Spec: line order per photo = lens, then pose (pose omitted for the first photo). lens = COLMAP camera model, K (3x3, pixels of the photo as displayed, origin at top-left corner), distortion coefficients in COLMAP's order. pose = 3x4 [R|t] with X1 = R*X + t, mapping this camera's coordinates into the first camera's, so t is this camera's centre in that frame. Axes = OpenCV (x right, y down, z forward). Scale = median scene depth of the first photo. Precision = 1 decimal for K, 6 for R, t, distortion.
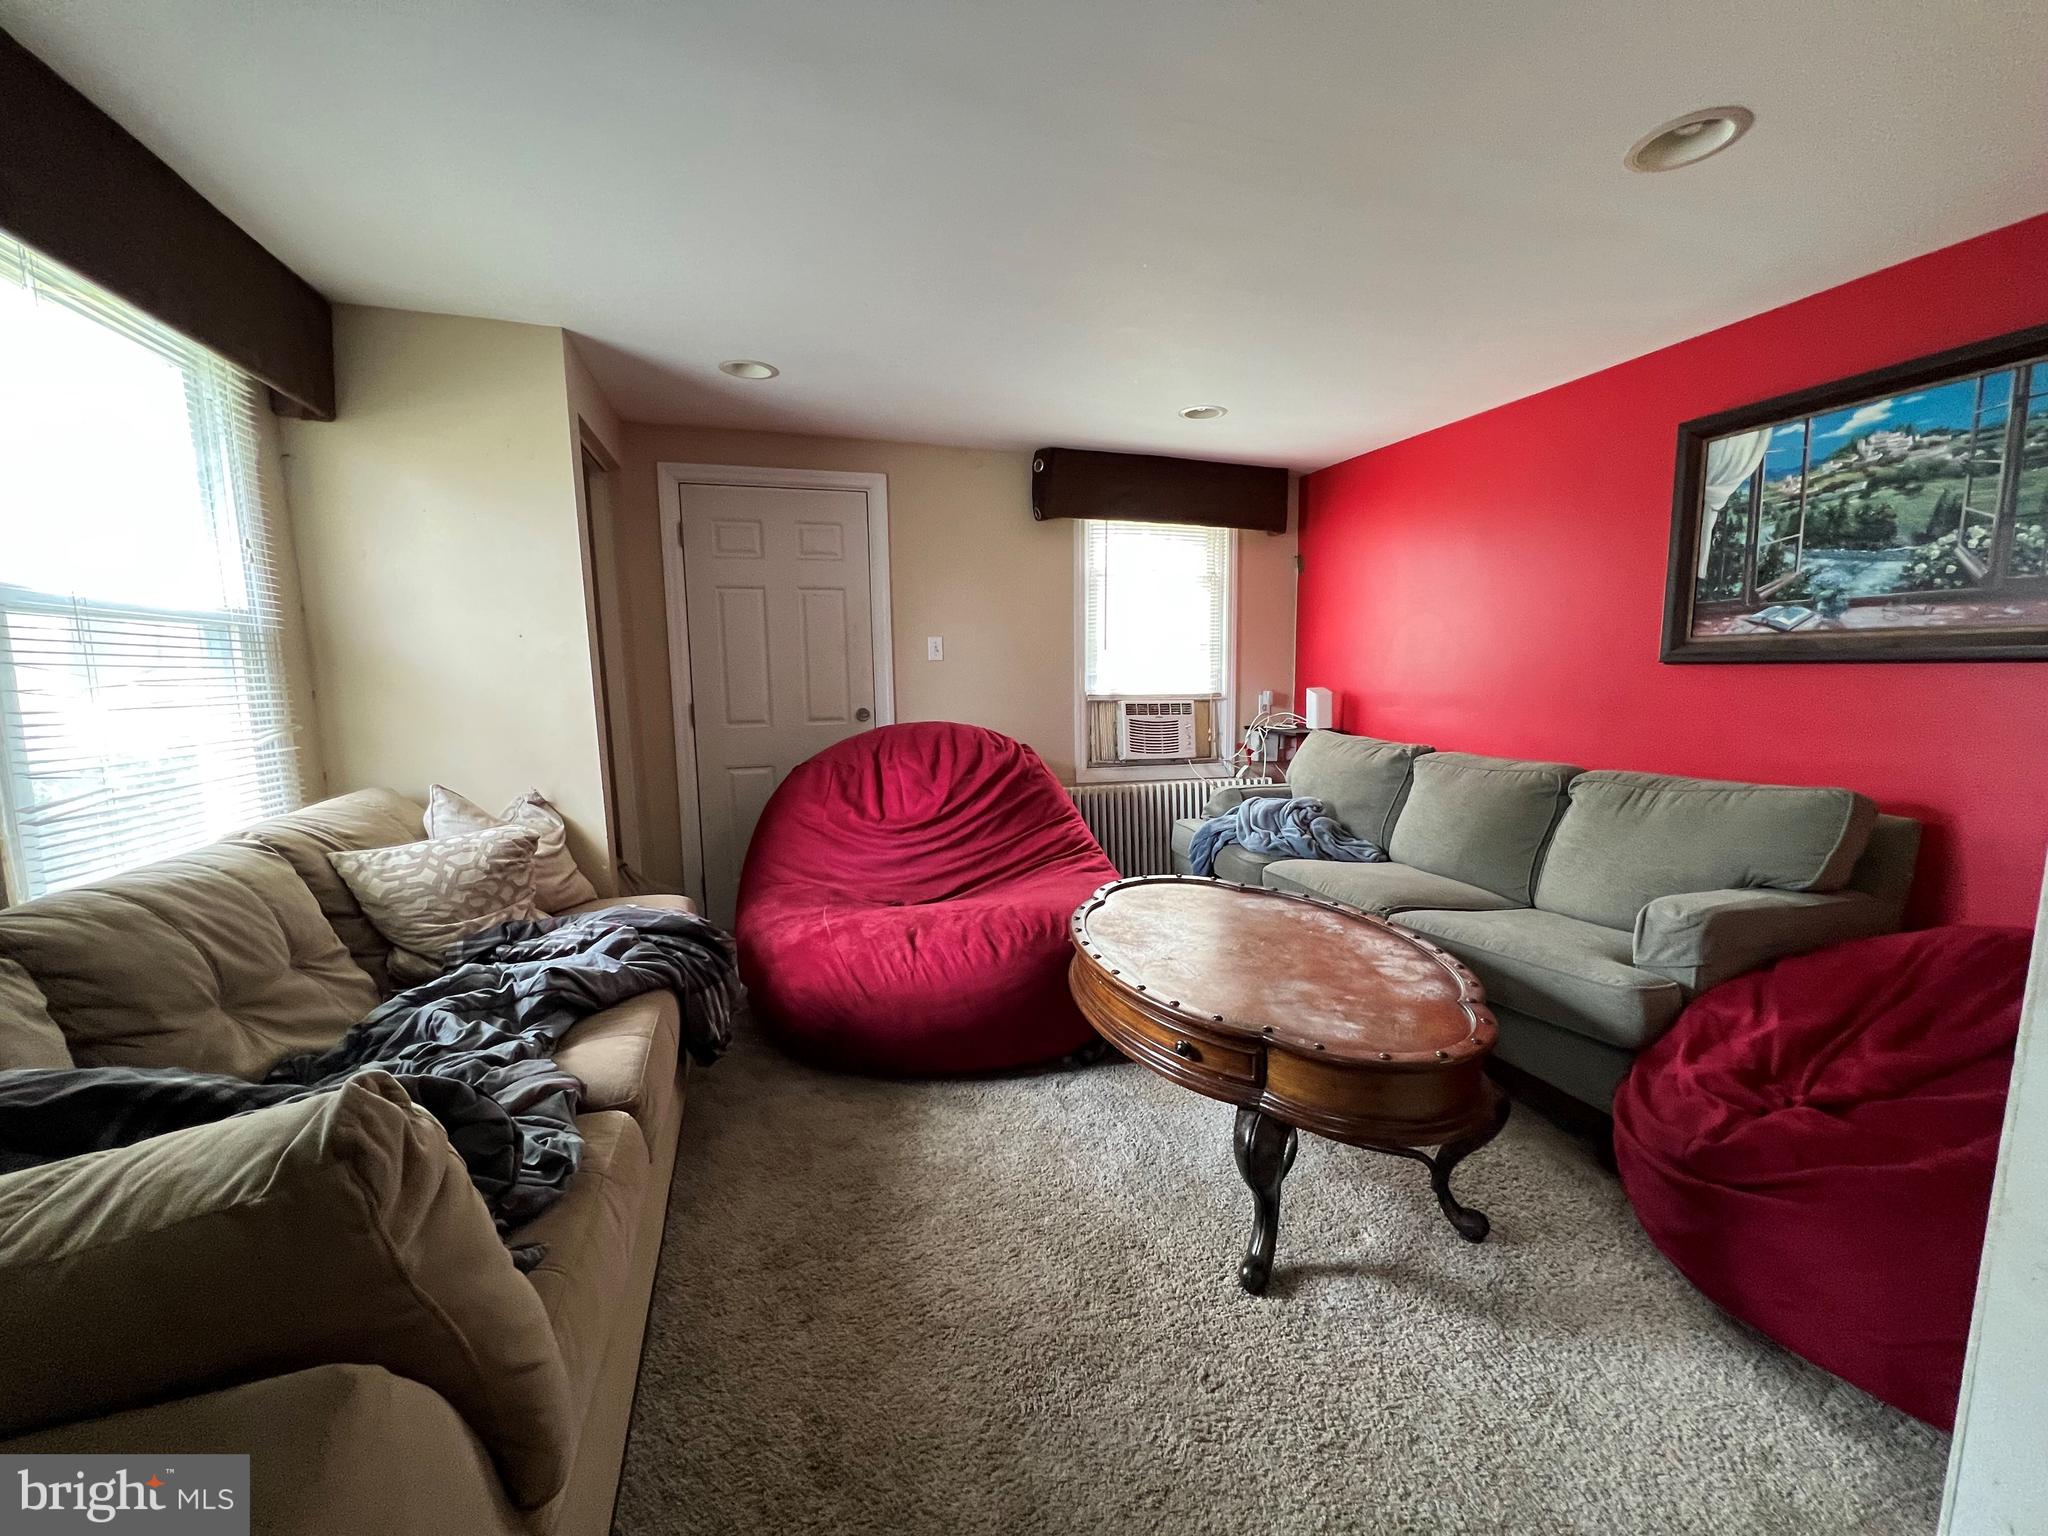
lens RADIAL K [[820.6, 0, 1034.4], [0, 820.6, 770.5], [0, 0, 1]] dist [-0.000975, -0.000129]
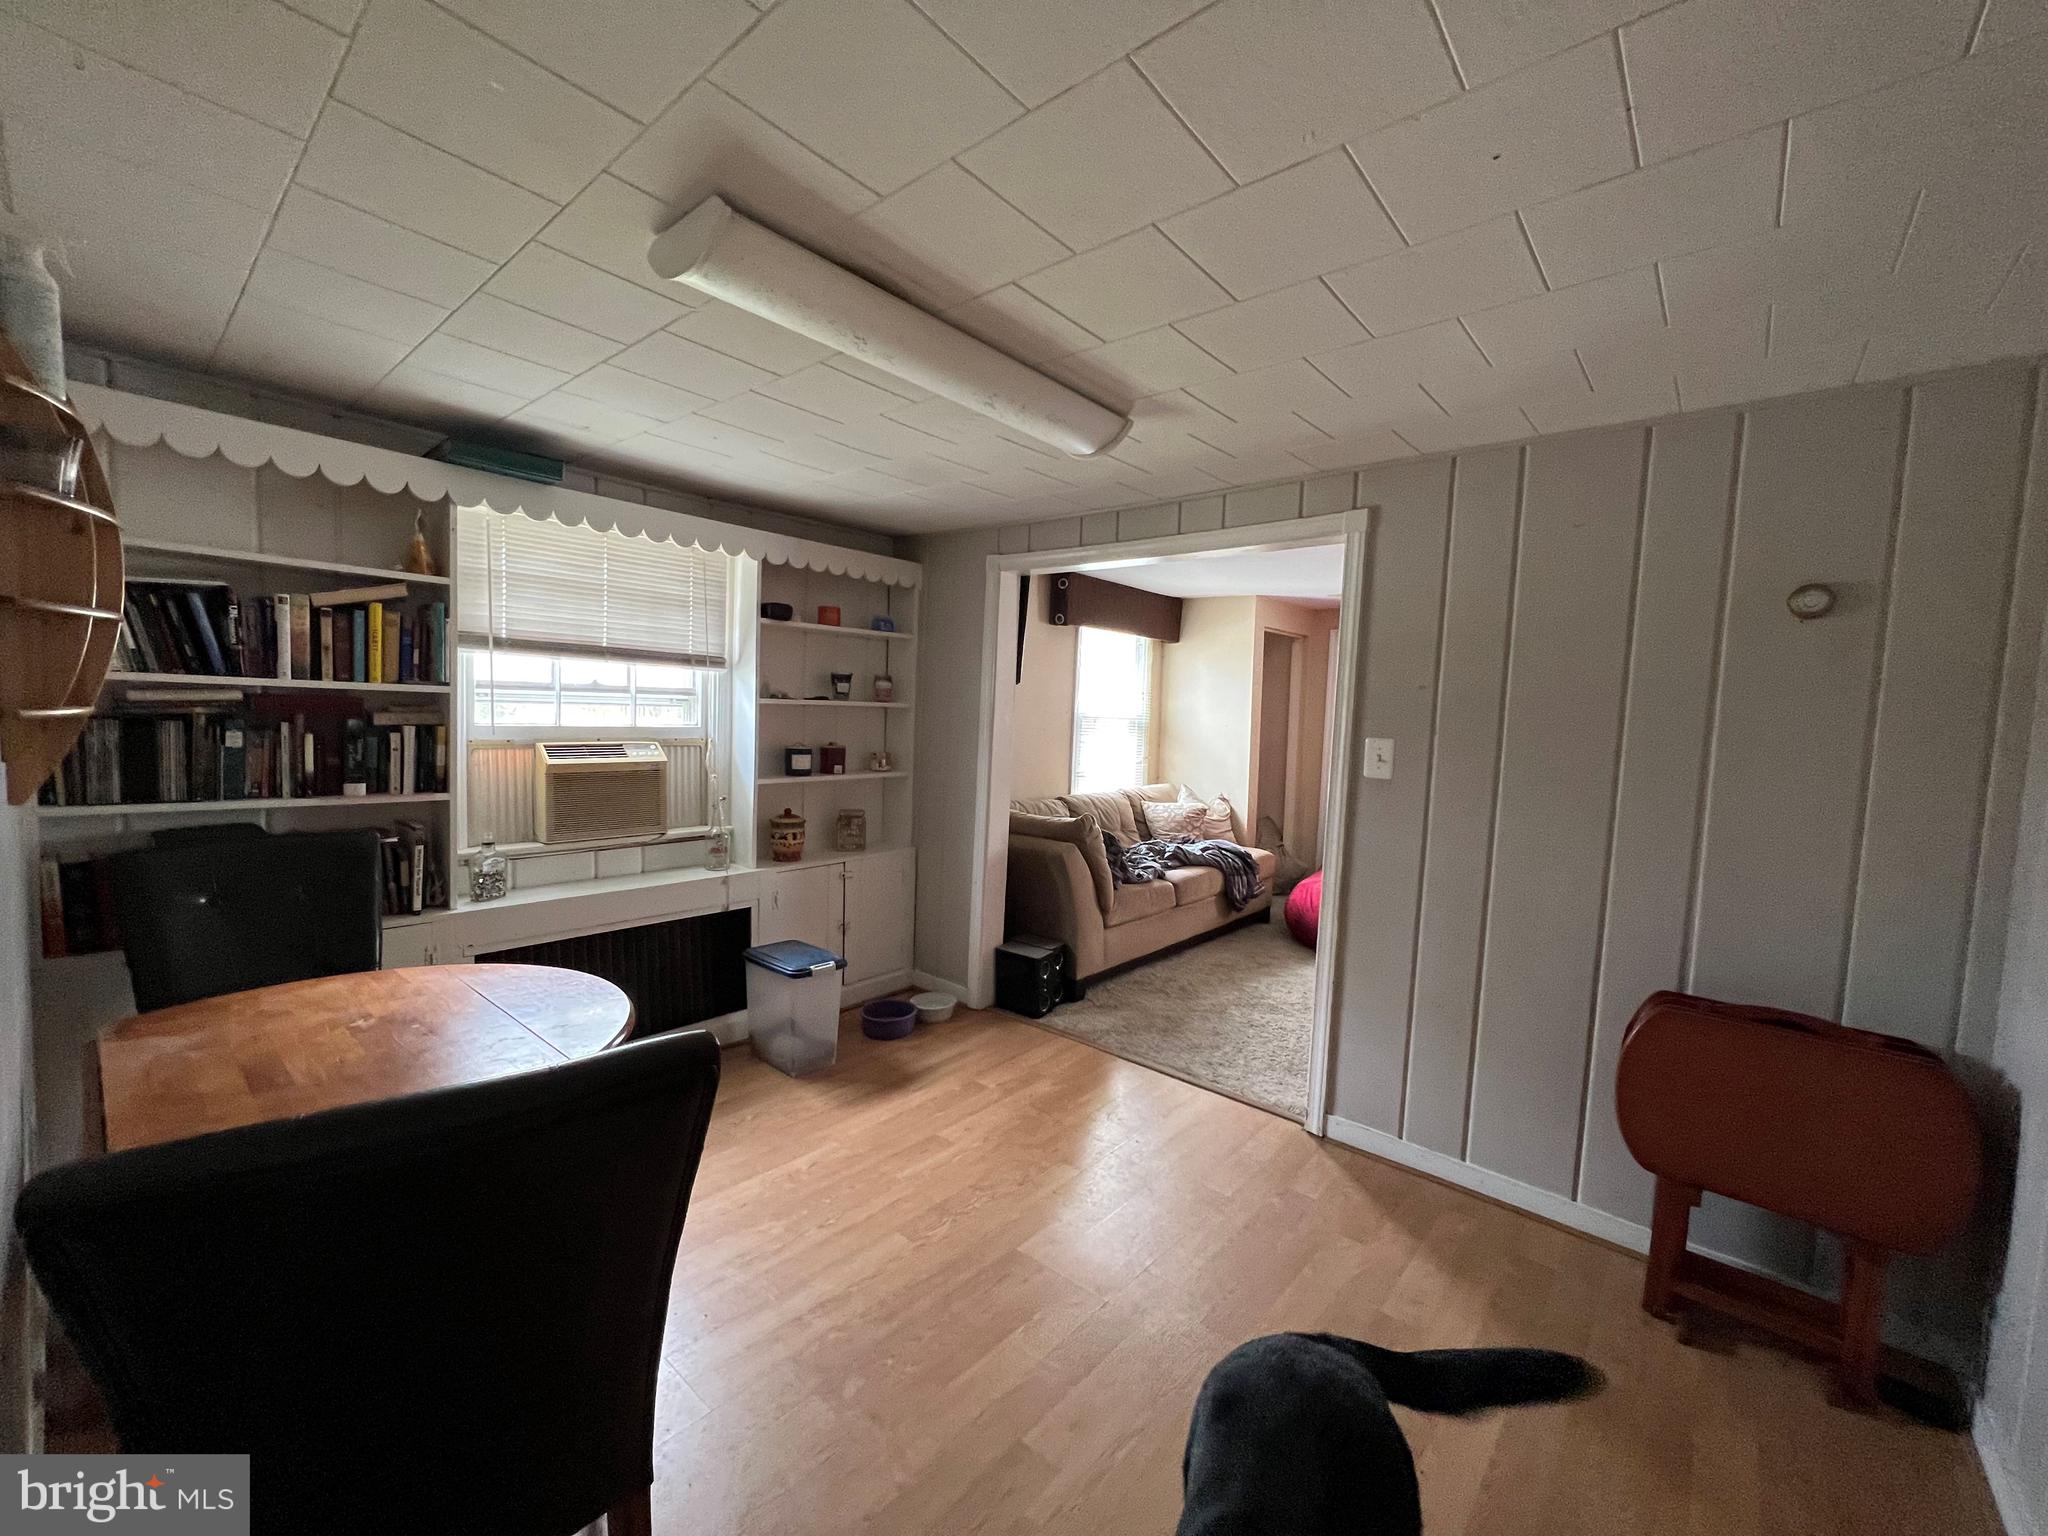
lens RADIAL K [[820.6, 0, 1026.9], [0, 820.6, 770.0], [0, 0, 1]] dist [-0.000975, -0.000129]
pose [[0.517923, 0.087656, -0.850924, 1.305509], [-0.143013, 0.989609, 0.014895, 0.005680], [0.843388, 0.113979, 0.525077, -0.832380]]
